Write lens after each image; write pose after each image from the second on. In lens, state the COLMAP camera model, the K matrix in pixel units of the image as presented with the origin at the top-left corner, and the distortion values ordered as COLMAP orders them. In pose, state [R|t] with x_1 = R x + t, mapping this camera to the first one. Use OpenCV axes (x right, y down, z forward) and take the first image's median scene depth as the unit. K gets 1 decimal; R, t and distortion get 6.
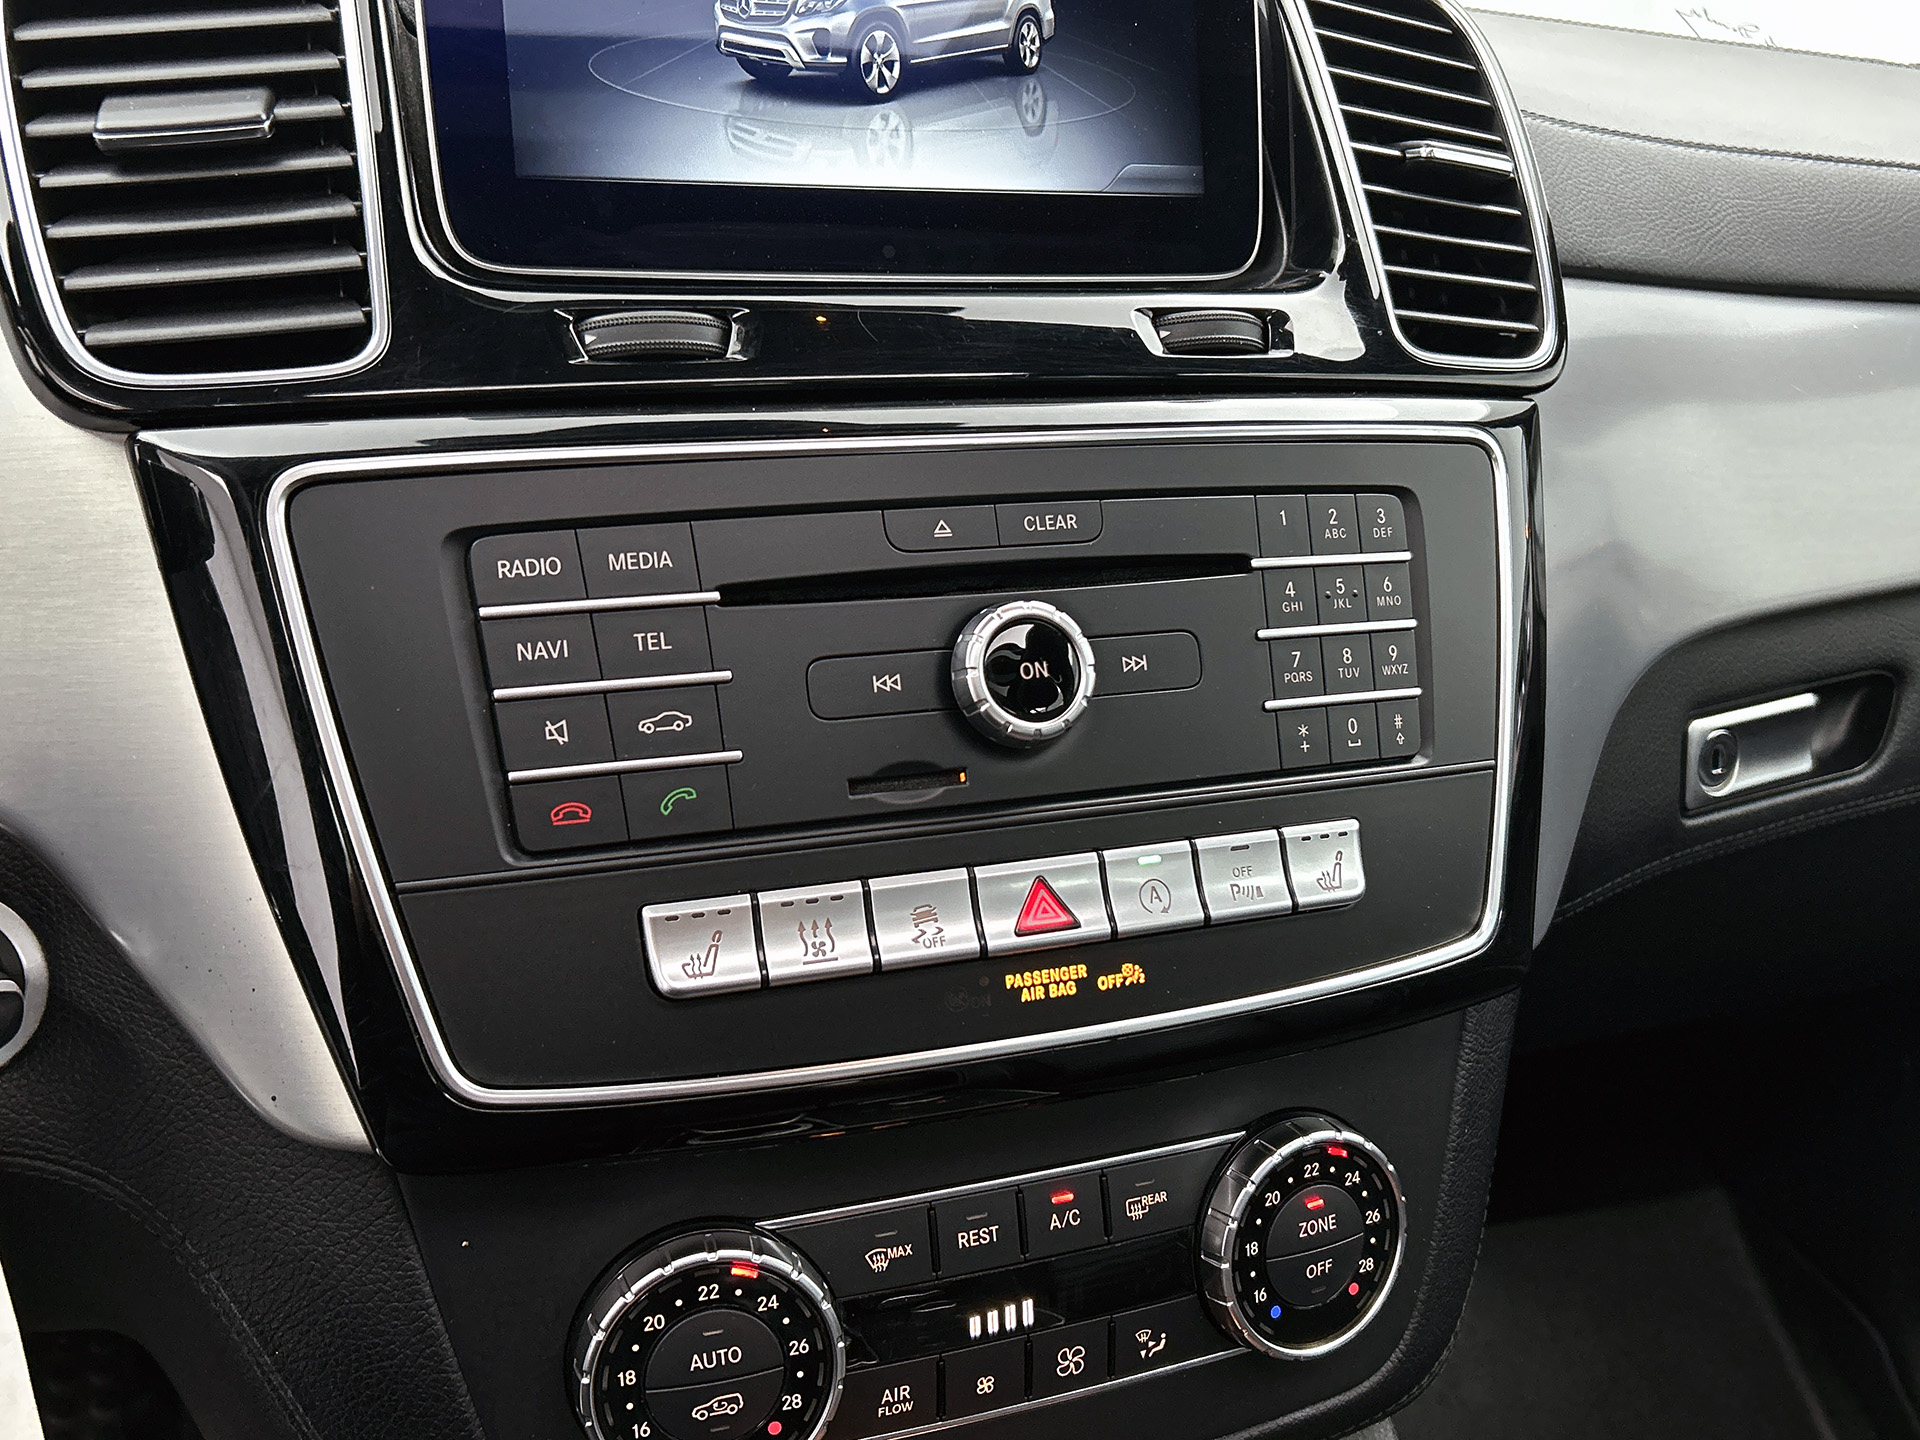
lens RADIAL K [[1760.0, 0, 953.0], [0, 1760.0, 713.7], [0, 0, 1]] dist [0.021692, 0.000000]
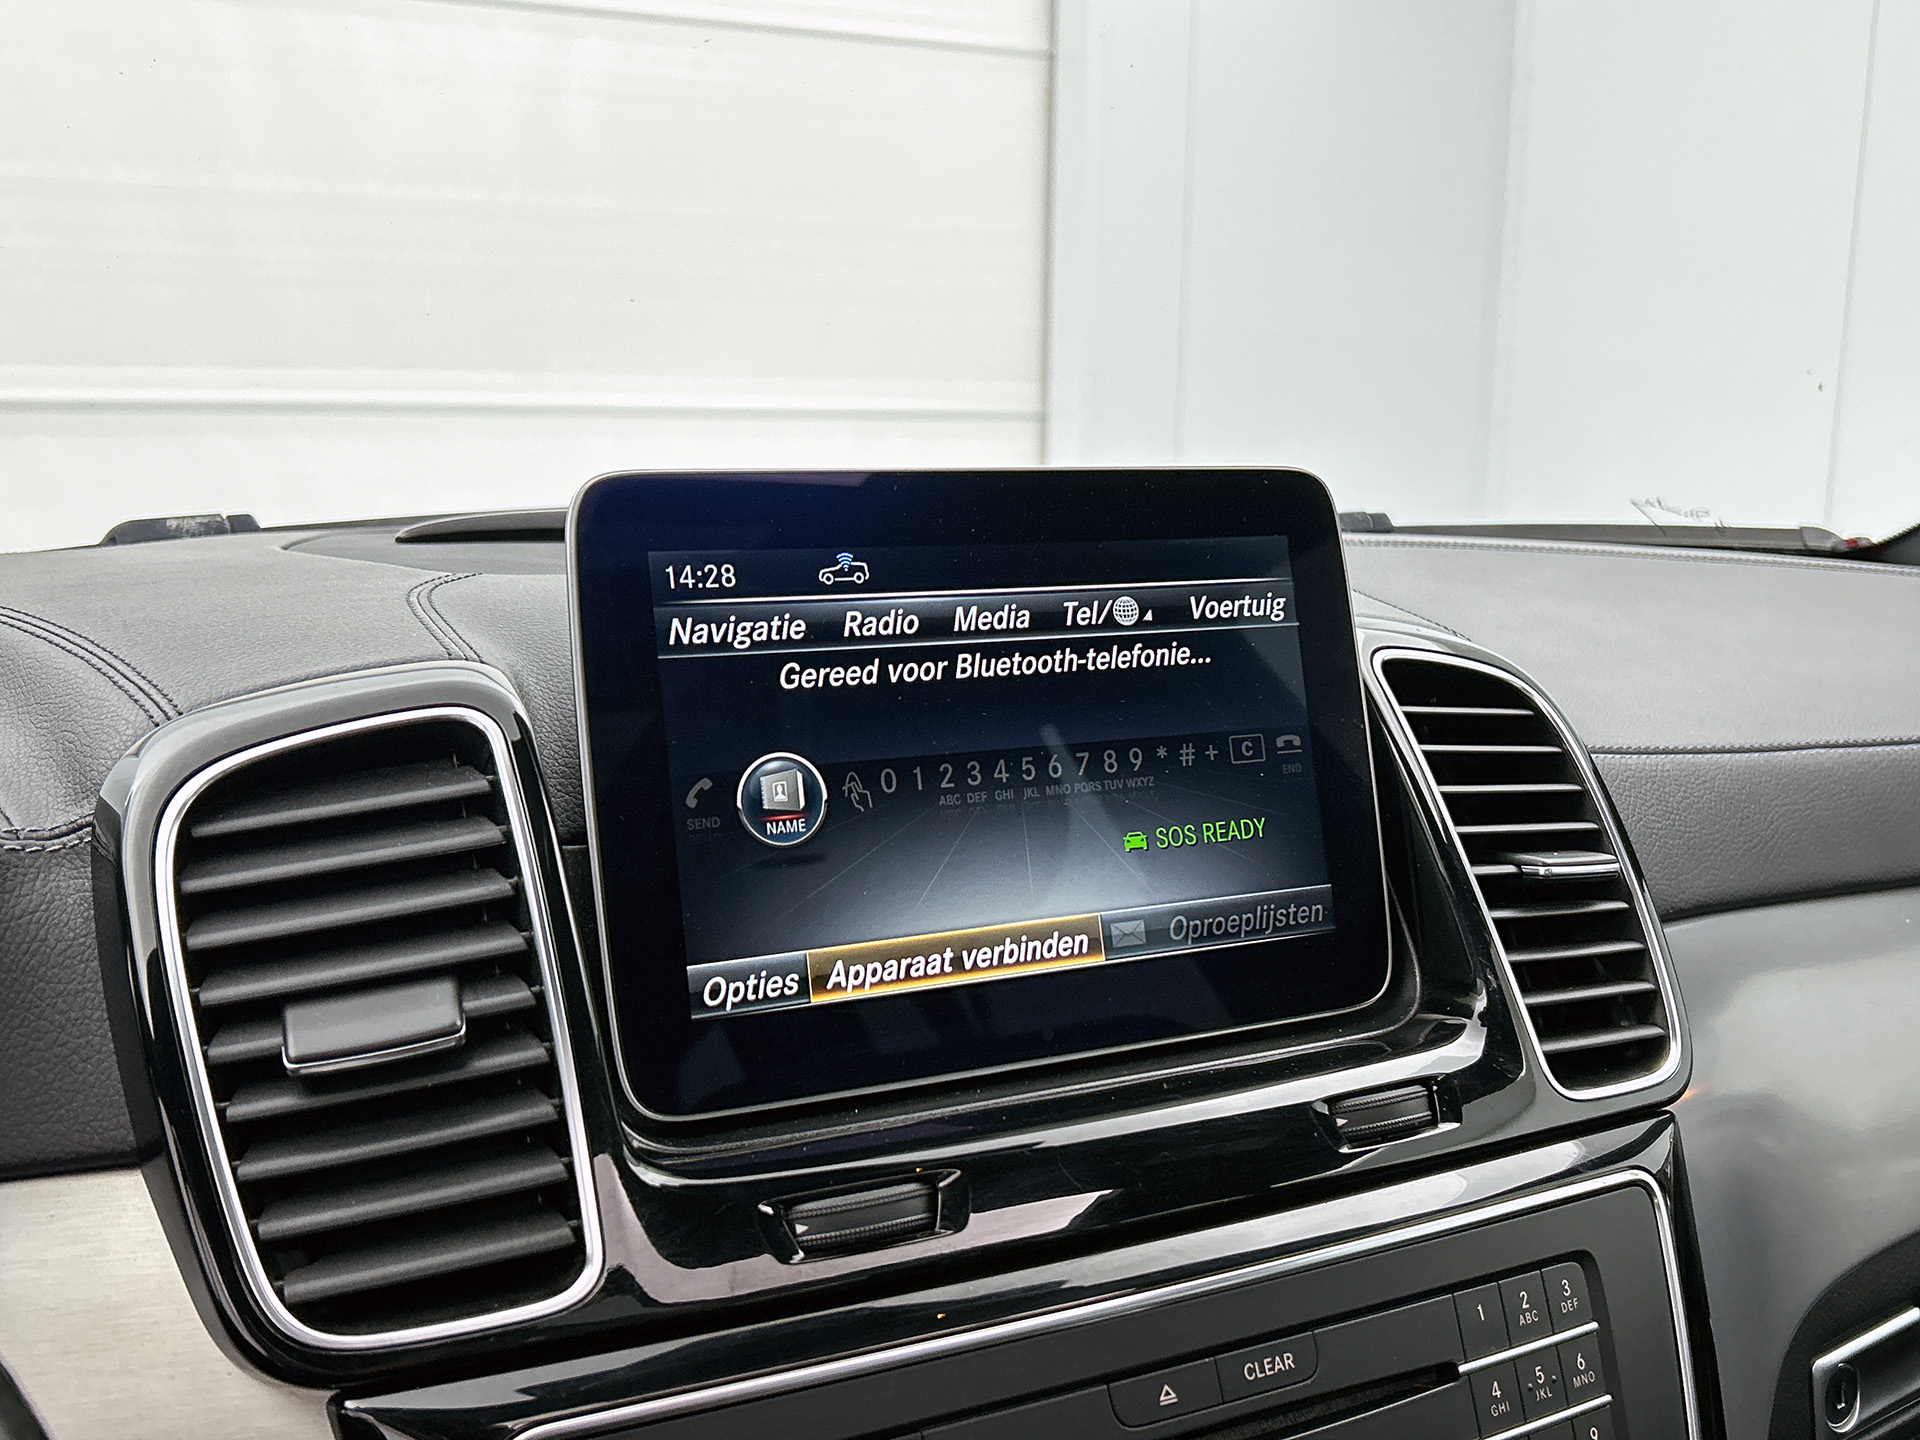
lens RADIAL K [[1908.1, 0, 962.9], [0, 1908.1, 717.5], [0, 0, 1]] dist [0.037131, 0.000000]
pose [[0.994716, -0.040070, 0.094524, -0.200110], [0.053585, 0.987968, -0.145079, -0.321957], [-0.087573, 0.149378, 0.984895, -0.078455]]
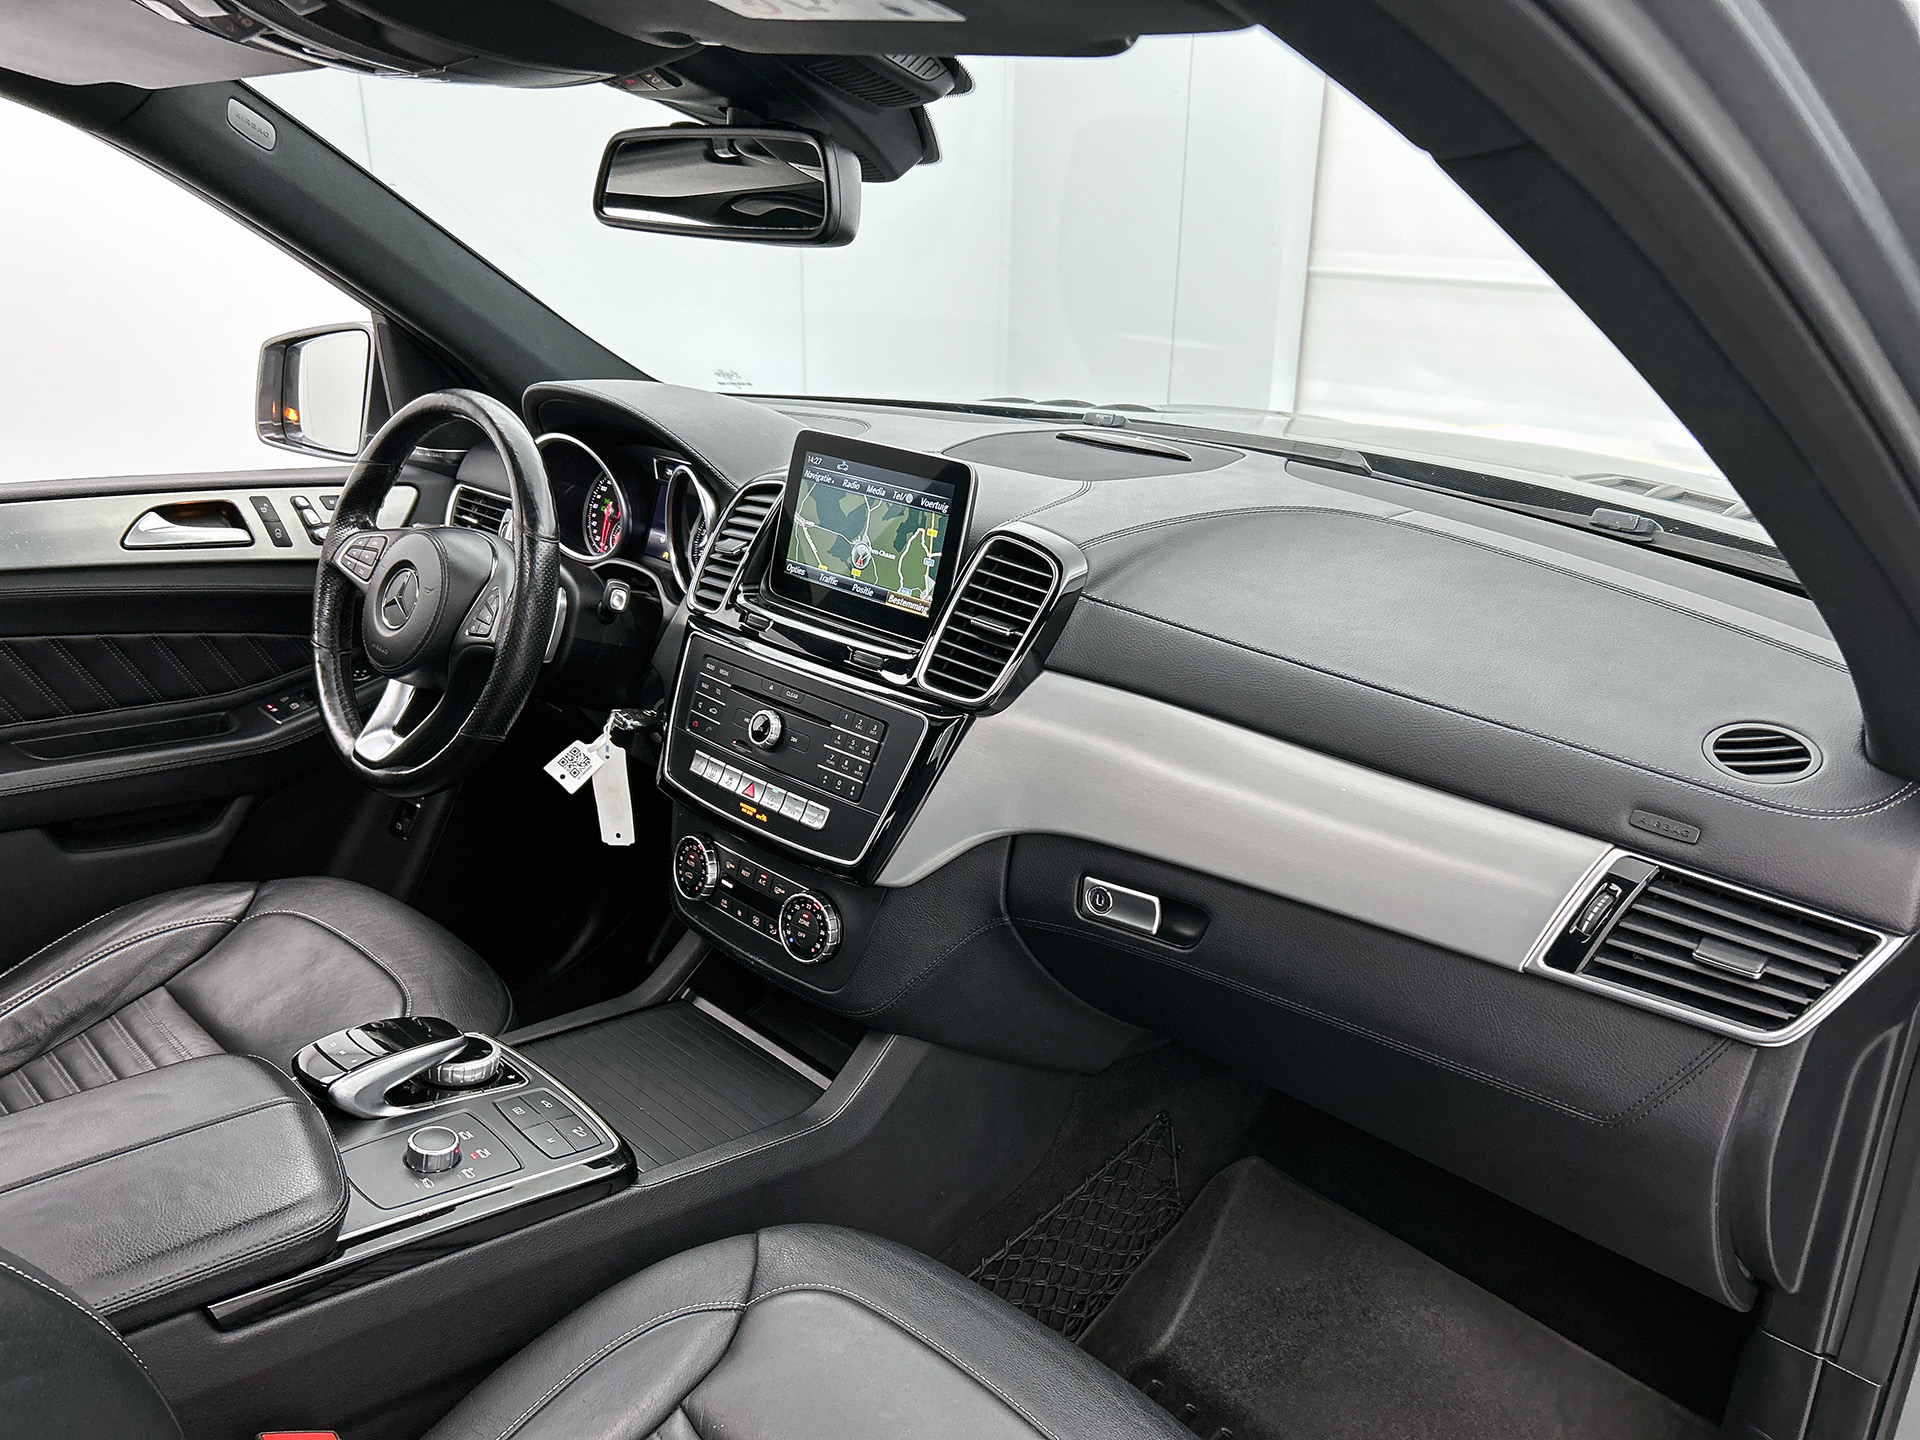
lens RADIAL K [[1427.8, 0, 987.5], [0, 1427.8, 726.7], [0, 0, 1]] dist [0.035162, -0.057523]
pose [[0.444340, 0.303890, -0.842742, 2.789808], [-0.295777, 0.937722, 0.182189, -0.717184], [0.845623, 0.168309, 0.506551, -0.143625]]
